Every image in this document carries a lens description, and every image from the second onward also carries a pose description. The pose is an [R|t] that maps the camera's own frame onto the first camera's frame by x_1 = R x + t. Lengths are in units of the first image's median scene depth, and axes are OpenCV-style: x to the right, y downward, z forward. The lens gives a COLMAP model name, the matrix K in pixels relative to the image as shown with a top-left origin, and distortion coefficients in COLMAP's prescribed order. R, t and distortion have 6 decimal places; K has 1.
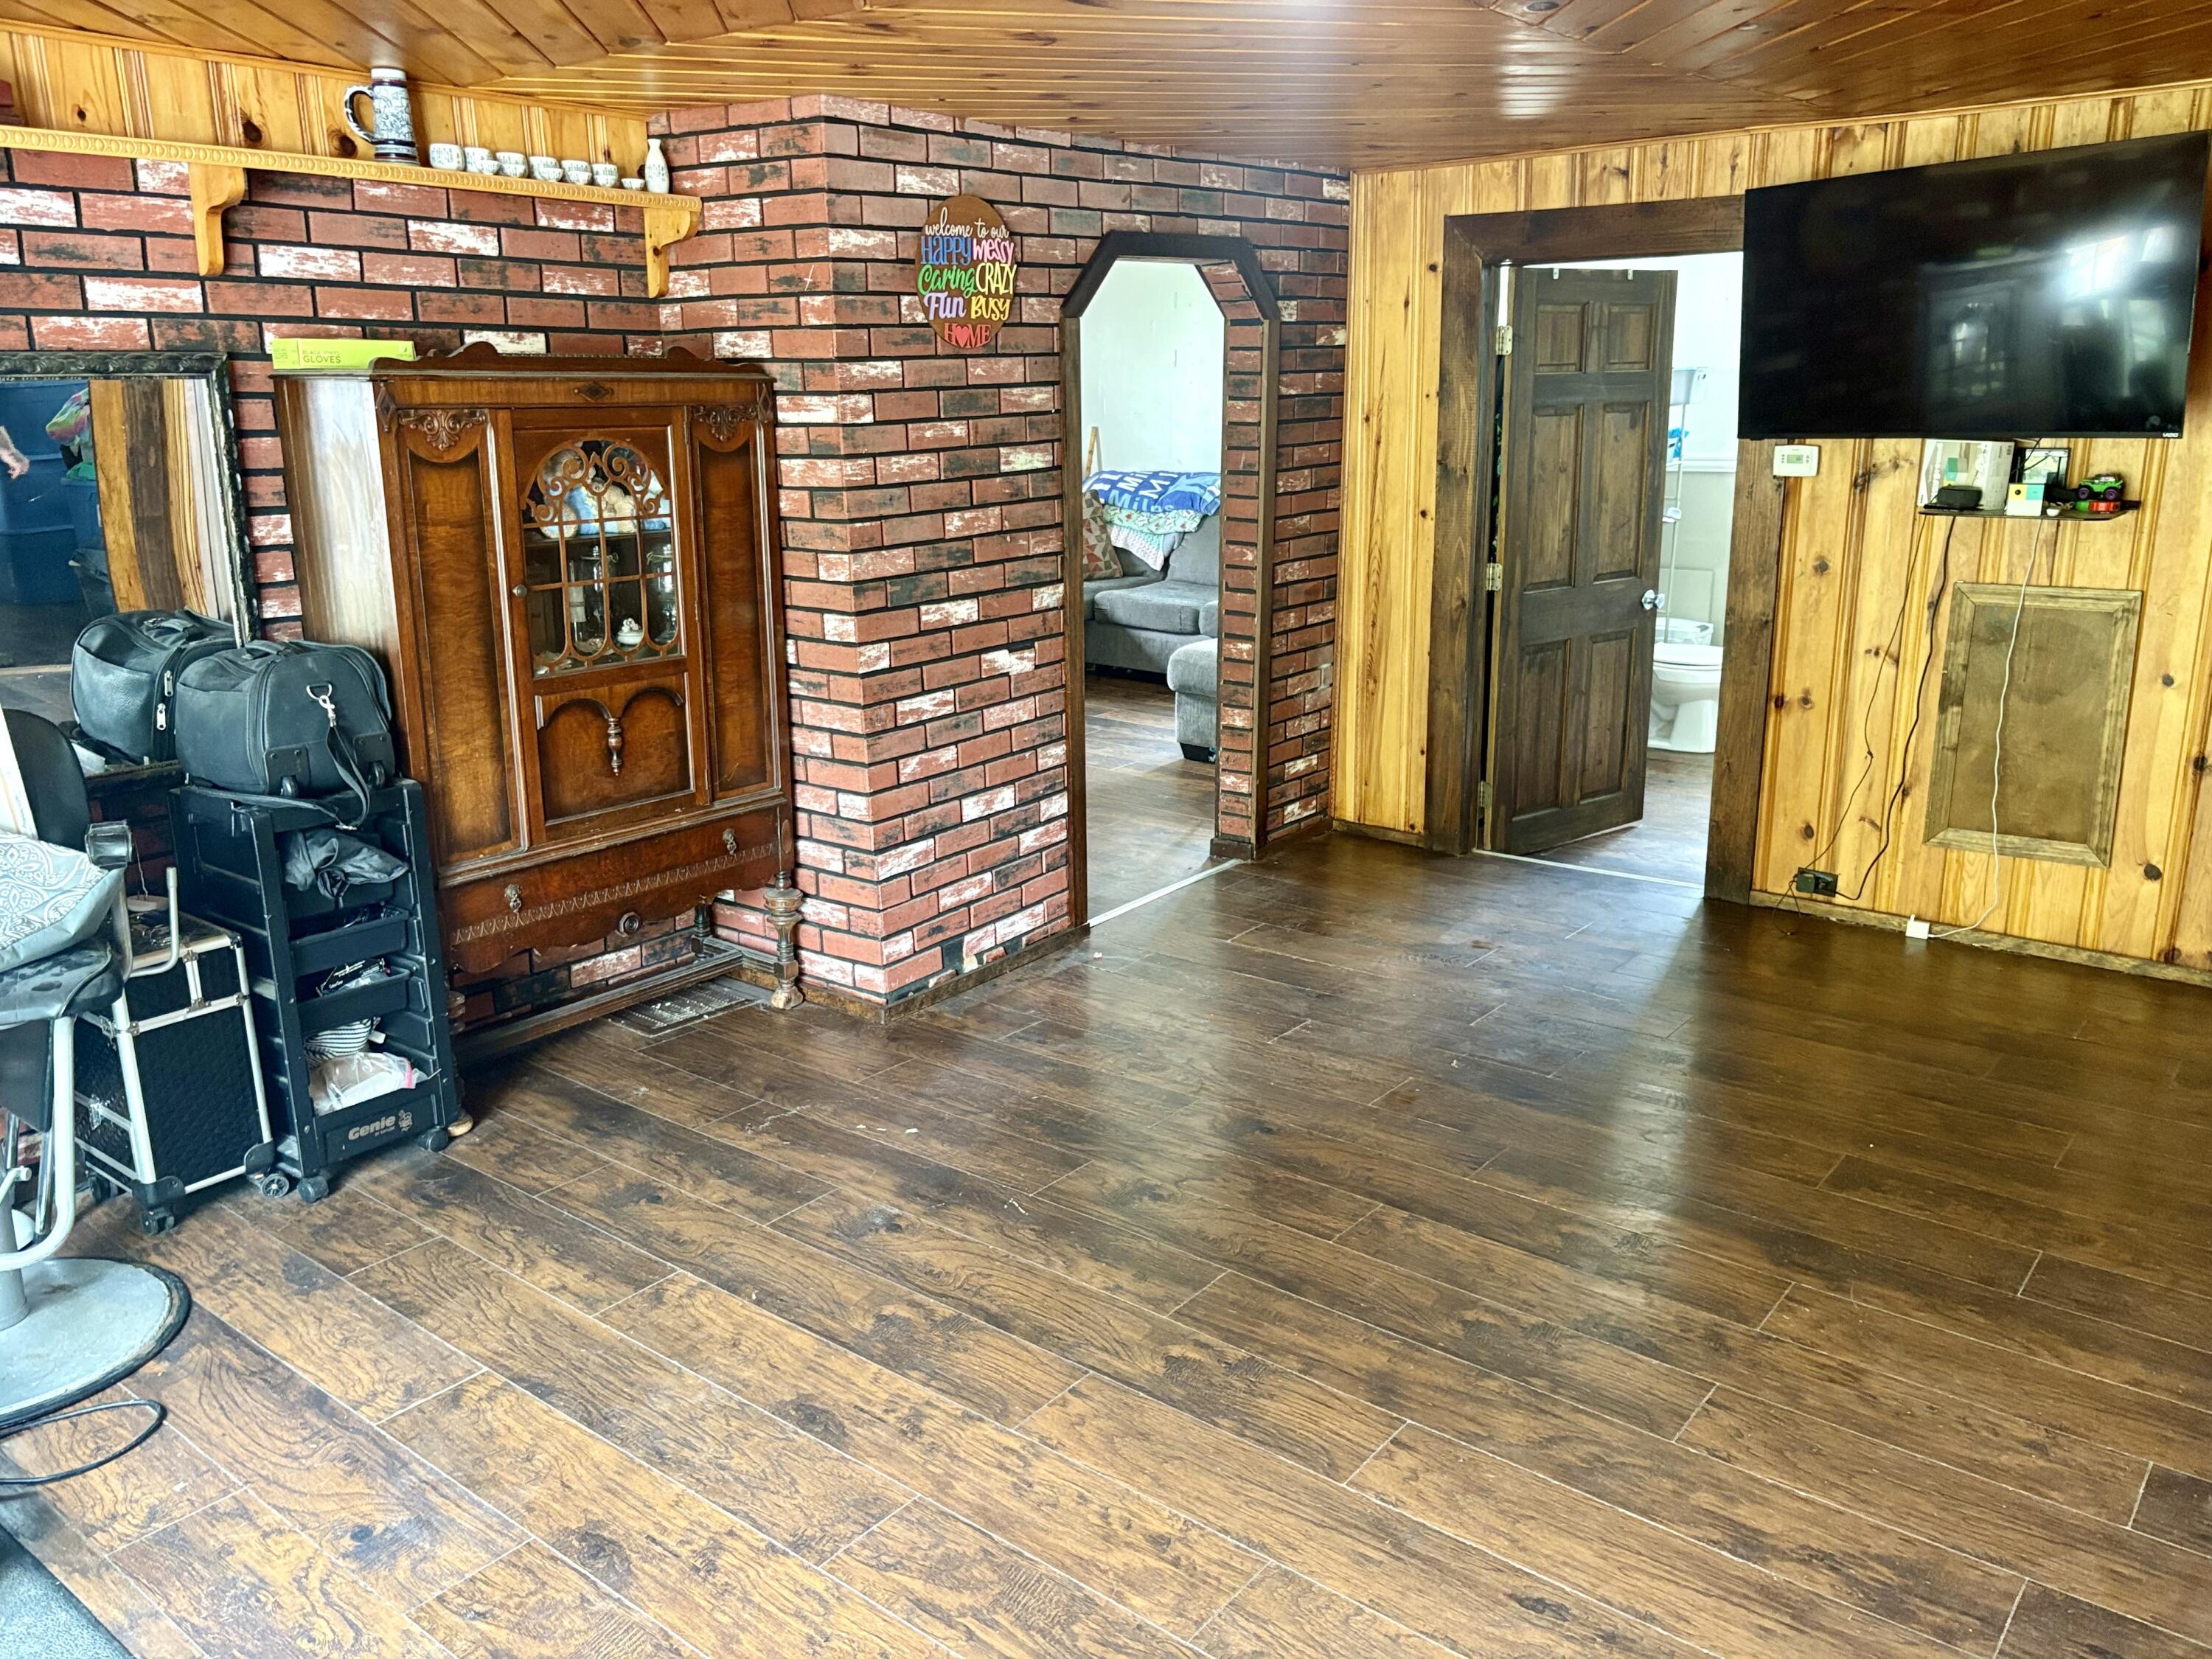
lens RADIAL K [[1708.9, 0, 1115.8], [0, 1708.9, 822.8], [0, 0, 1]] dist [0.055017, -0.061874]
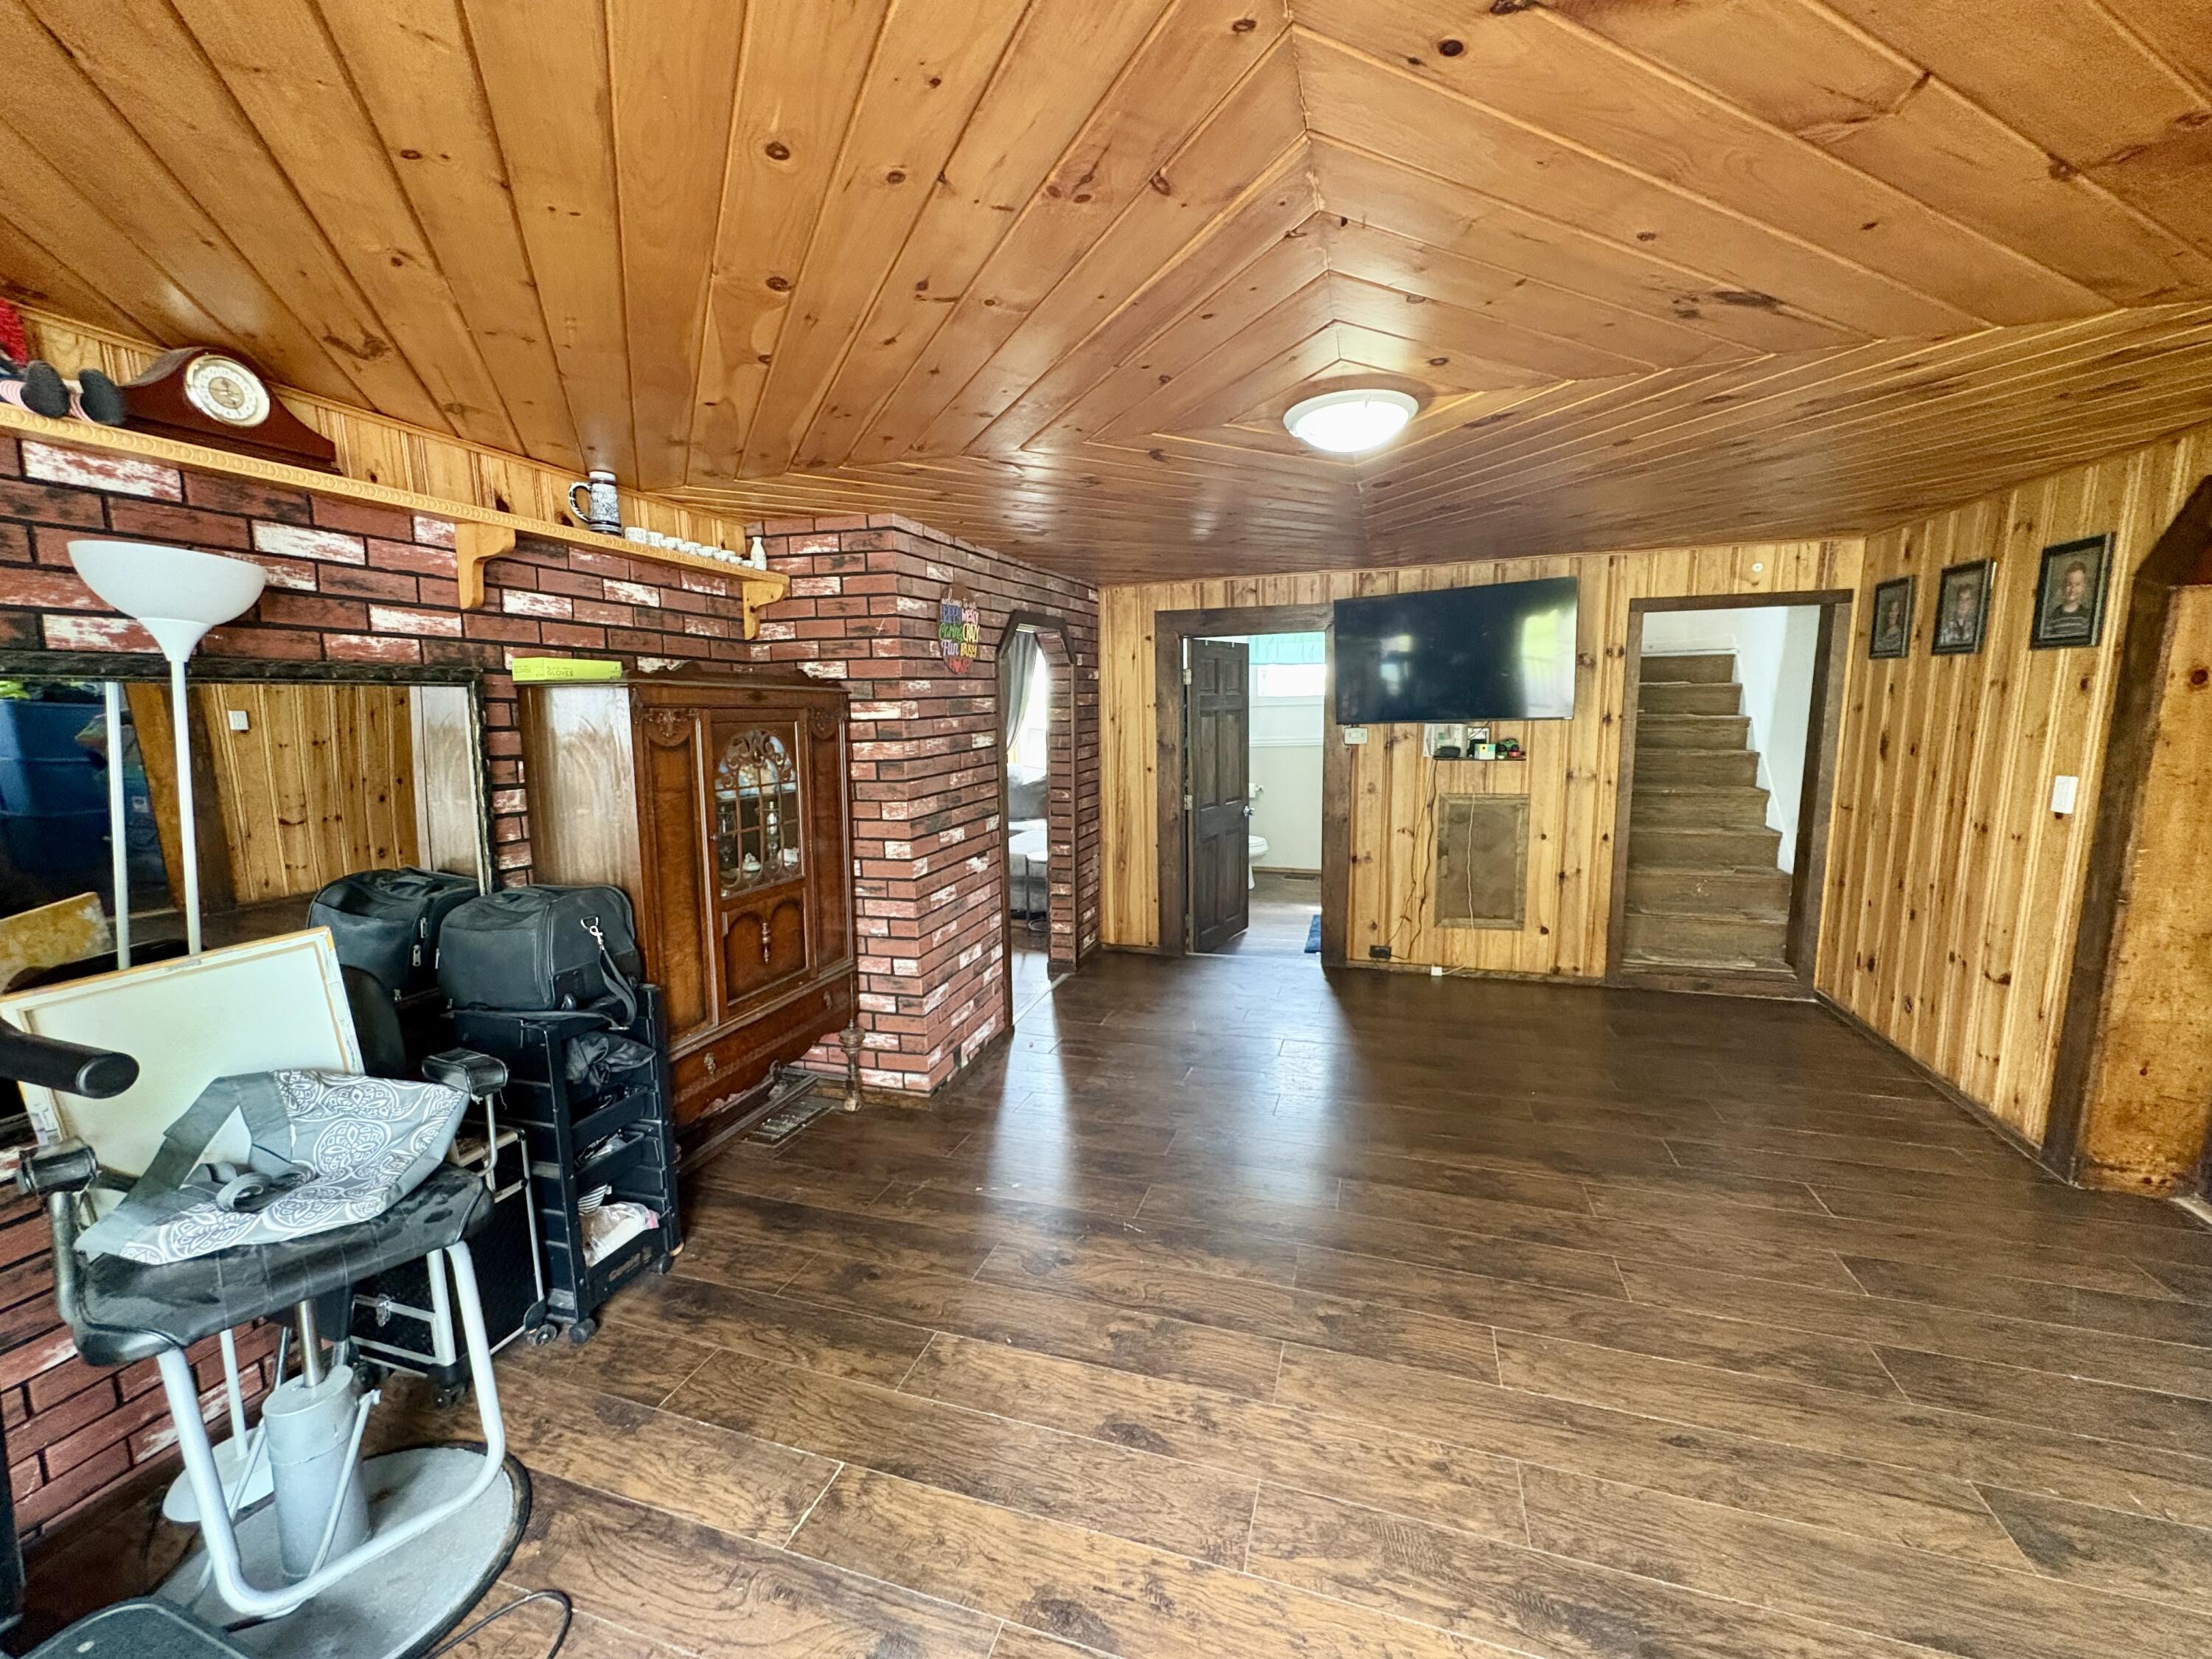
lens RADIAL K [[896.6, 0, 1101.4], [0, 896.6, 827.6], [0, 0, 1]] dist [0.000728, -0.000016]
pose [[0.934201, -0.053158, 0.352765, -0.278075], [0.096620, 0.989580, -0.106753, -0.031703], [-0.343414, 0.133813, 0.929602, 0.199953]]
